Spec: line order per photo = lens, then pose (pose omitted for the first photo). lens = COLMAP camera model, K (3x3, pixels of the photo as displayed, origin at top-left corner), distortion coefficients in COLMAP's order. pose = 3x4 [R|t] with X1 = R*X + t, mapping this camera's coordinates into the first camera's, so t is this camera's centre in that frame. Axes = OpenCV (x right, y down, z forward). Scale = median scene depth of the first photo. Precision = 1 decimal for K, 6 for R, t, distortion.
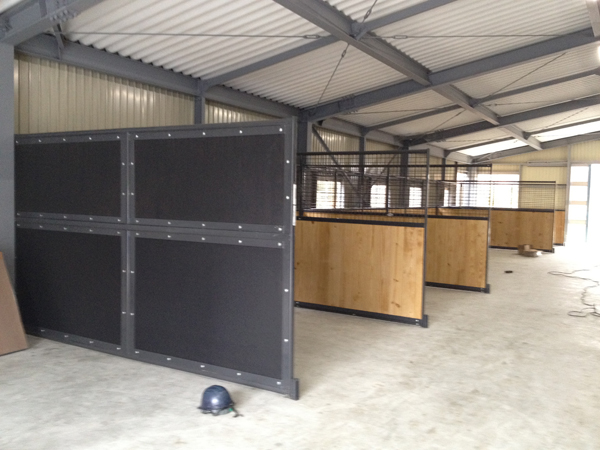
lens RADIAL K [[564.1, 0, 301.0], [0, 564.1, 228.2], [0, 0, 1]] dist [0.038265, 0.000000]
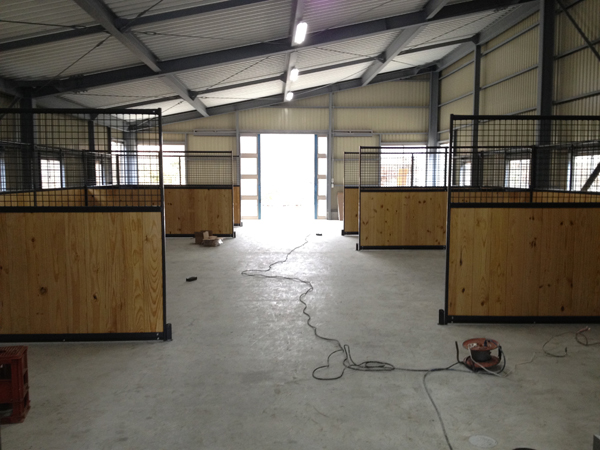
lens RADIAL K [[564.1, 0, 302.2], [0, 564.1, 227.4], [0, 0, 1]] dist [0.038265, 0.000000]
pose [[0.835841, -0.075537, 0.543749, 0.072140], [0.053425, 0.996979, 0.056374, -0.011443], [-0.546365, -0.018070, 0.837352, 0.231592]]
